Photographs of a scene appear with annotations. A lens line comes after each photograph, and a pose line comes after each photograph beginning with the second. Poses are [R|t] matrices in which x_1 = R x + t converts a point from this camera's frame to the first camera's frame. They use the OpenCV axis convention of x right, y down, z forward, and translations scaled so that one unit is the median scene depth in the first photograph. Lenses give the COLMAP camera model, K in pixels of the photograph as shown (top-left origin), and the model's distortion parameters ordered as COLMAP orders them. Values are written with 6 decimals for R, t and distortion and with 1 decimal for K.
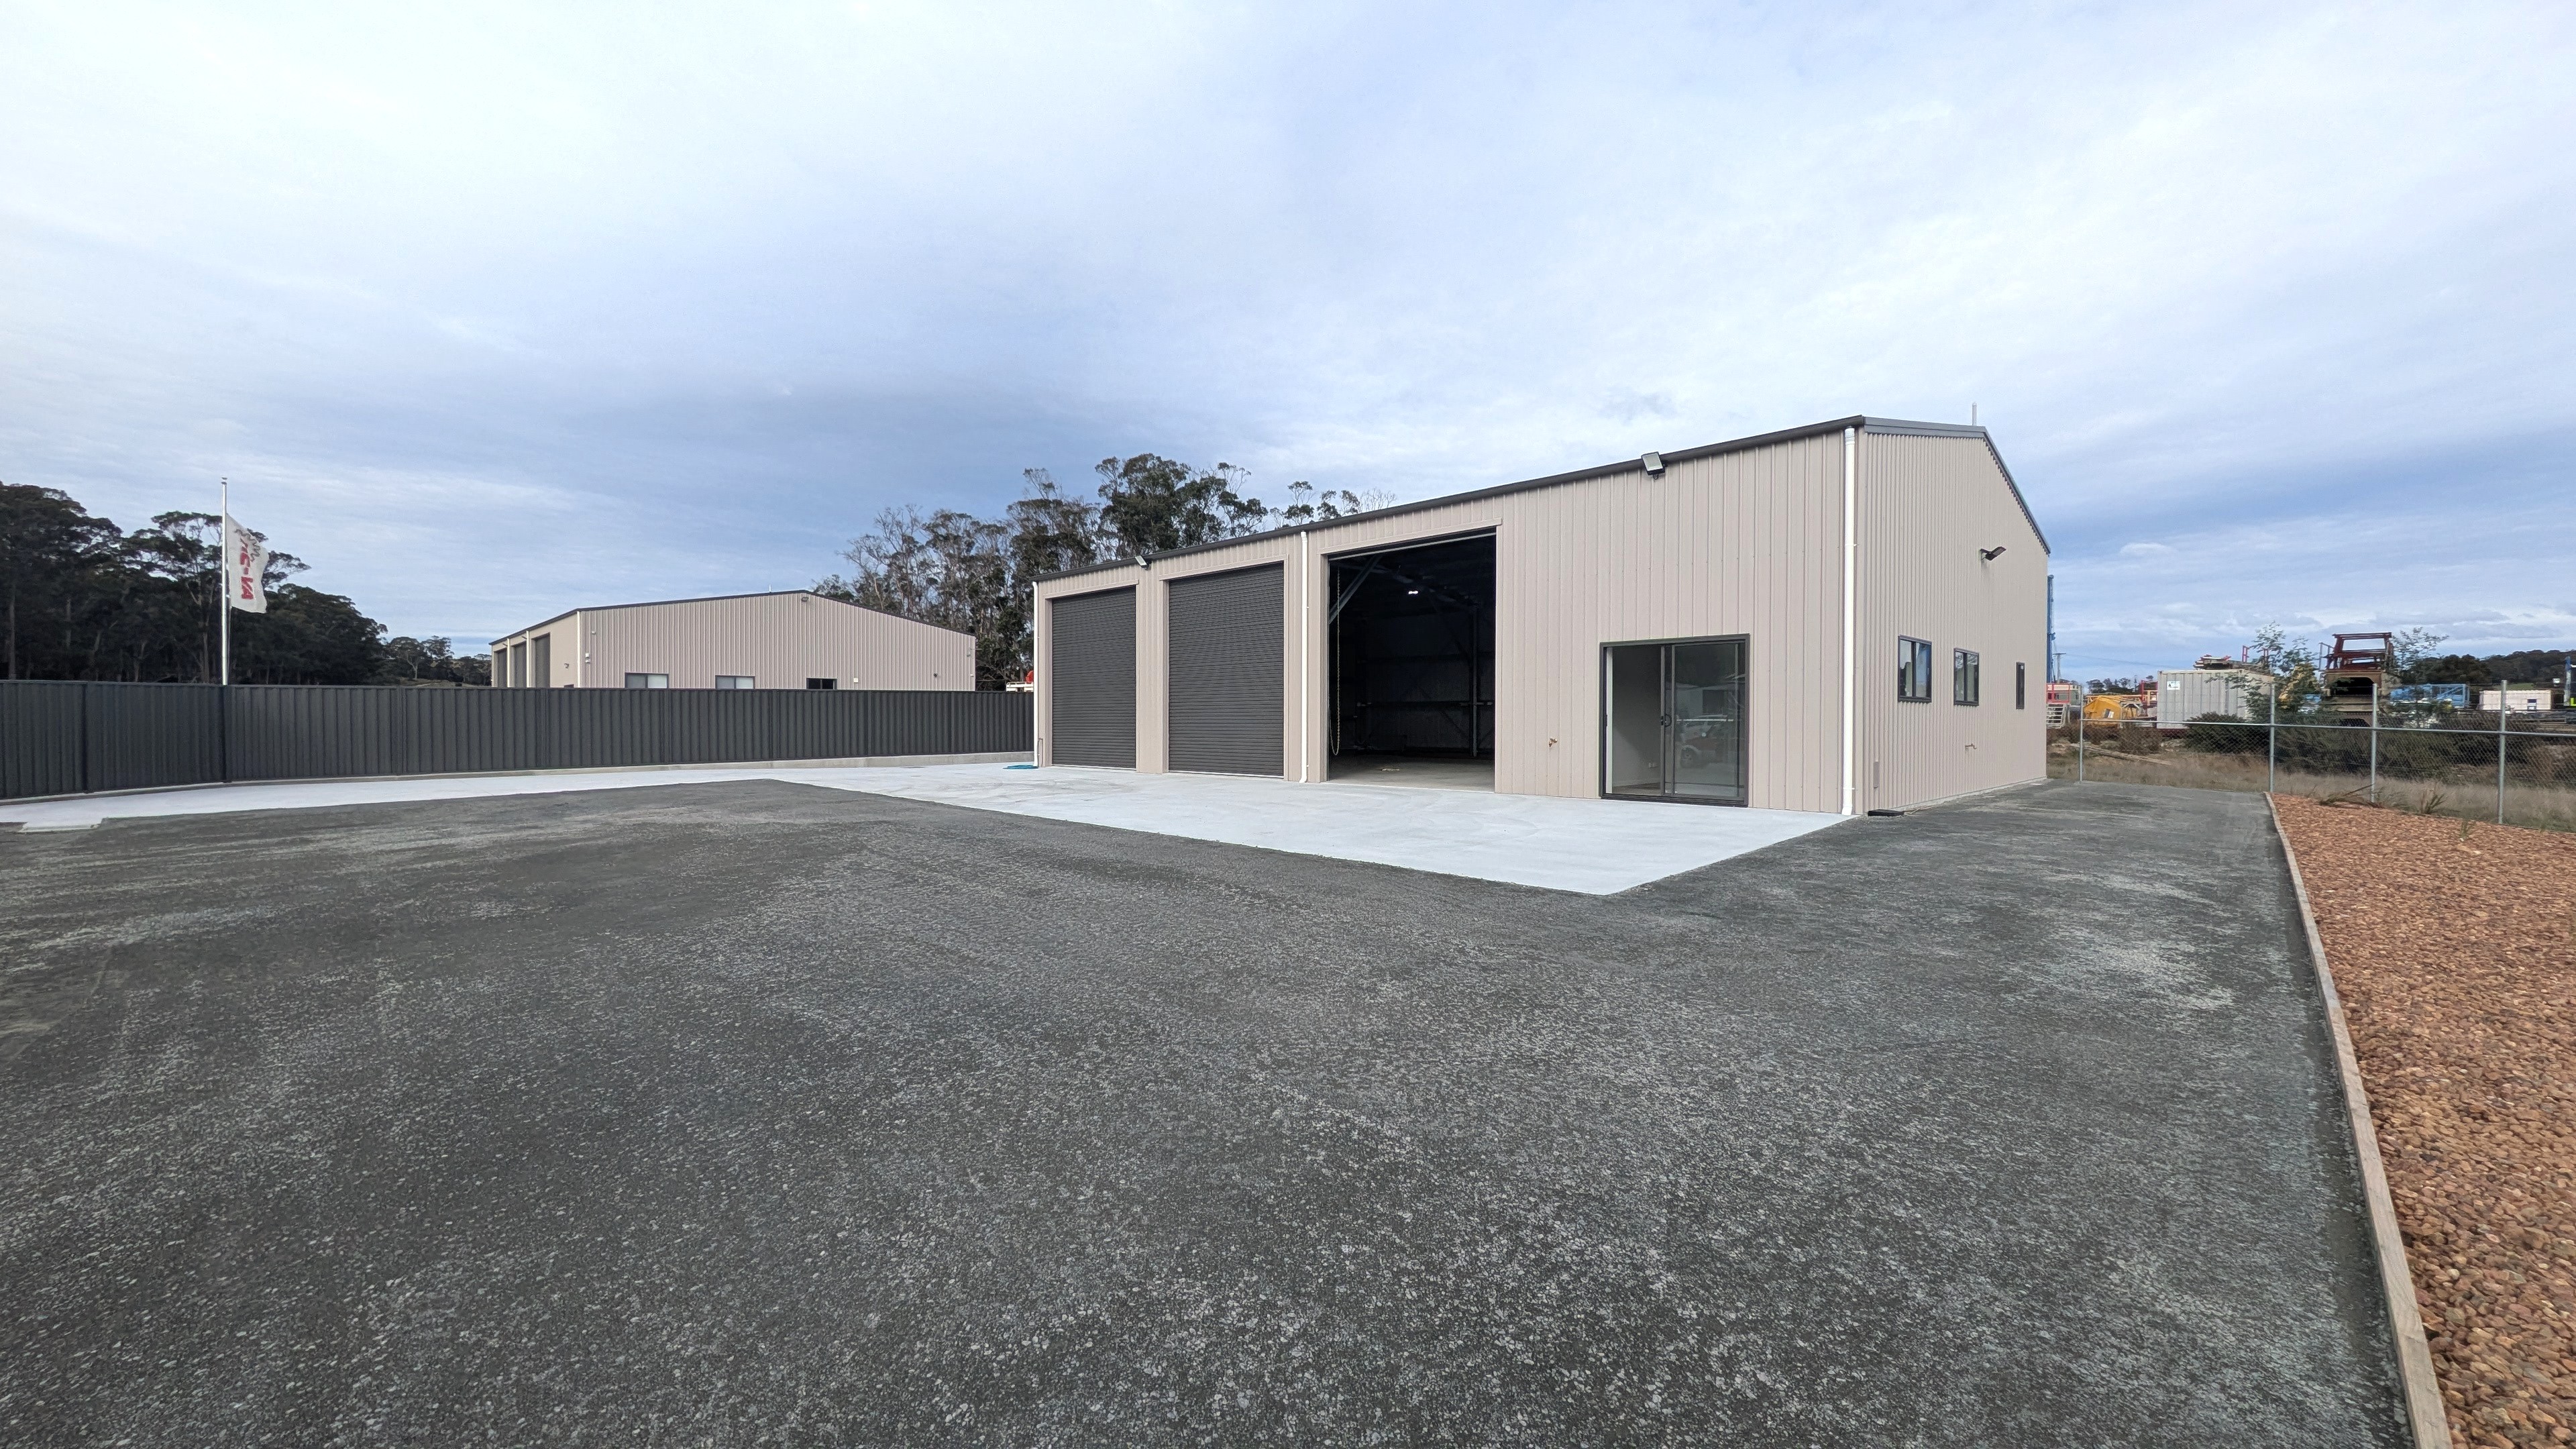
lens RADIAL K [[1029.0, 0, 1301.2], [0, 1029.0, 731.7], [0, 0, 1]] dist [0.014626, 0.000068]
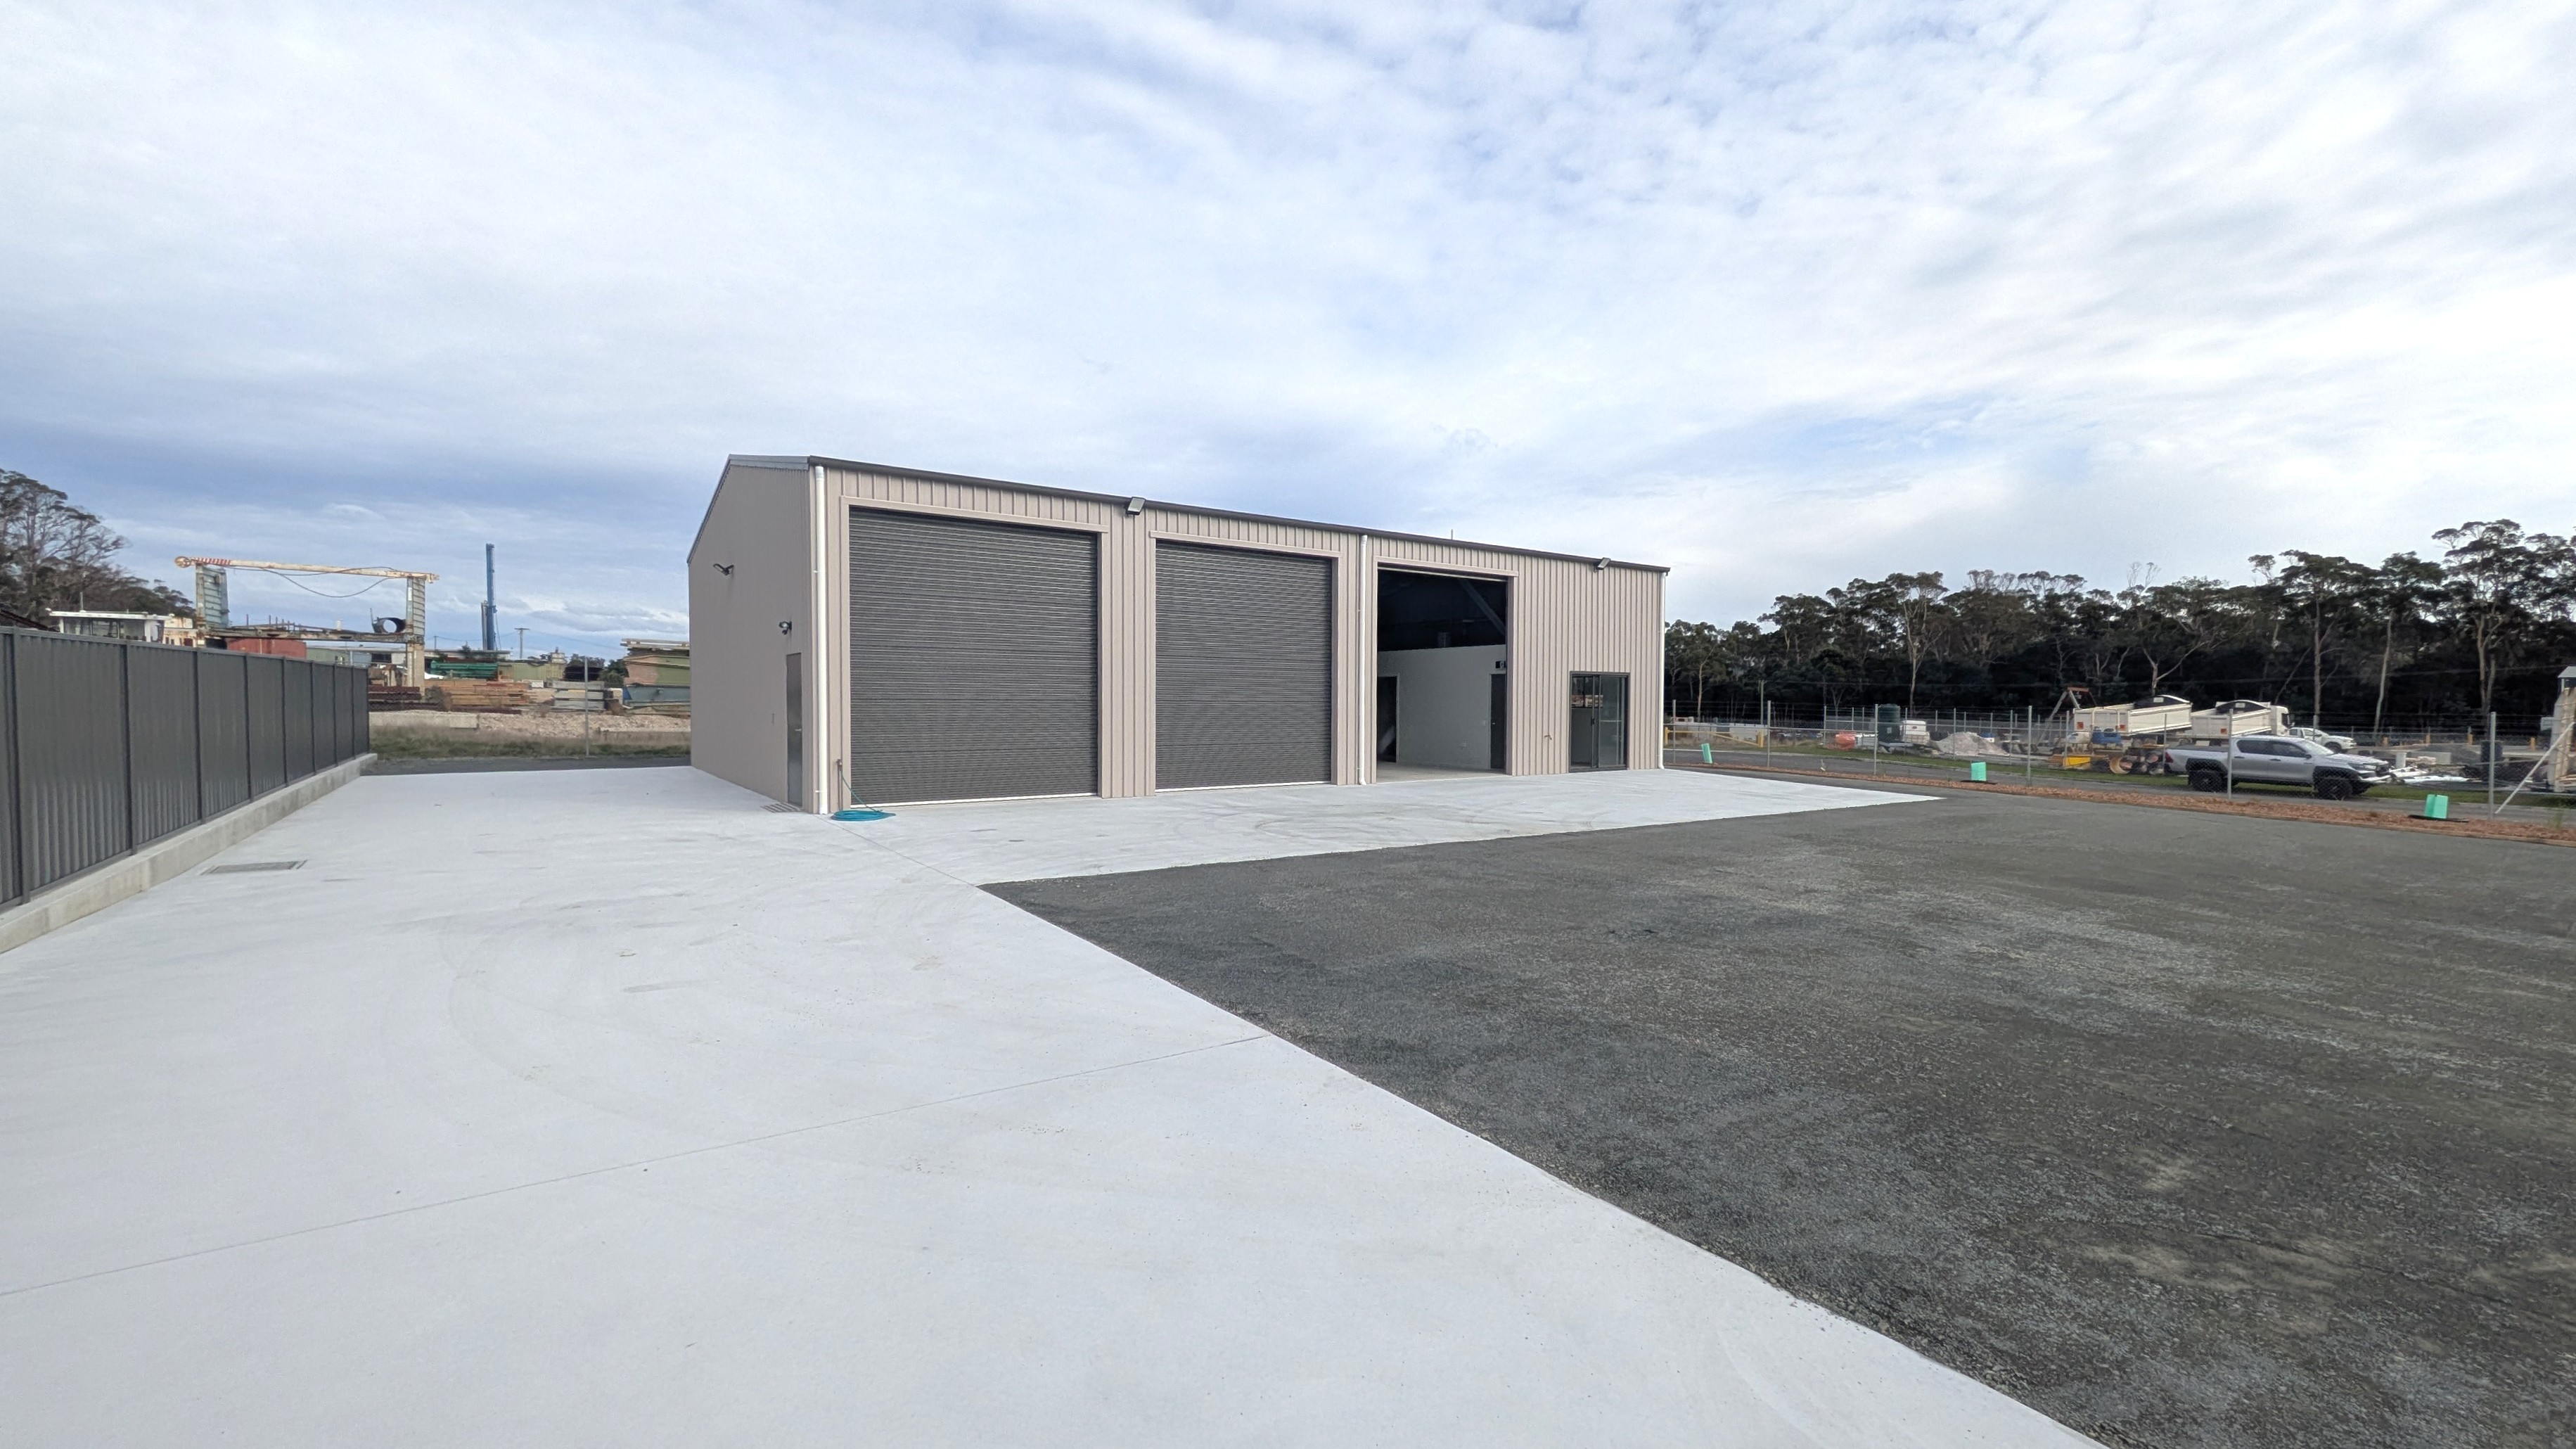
lens RADIAL K [[1029.1, 0, 1301.2], [0, 1029.1, 731.7], [0, 0, 1]] dist [0.014626, 0.000068]
pose [[0.177578, -0.026449, 0.983751, -0.965257], [0.000050, 0.999639, 0.026868, -0.027624], [-0.984107, -0.004722, 0.177515, 0.841920]]
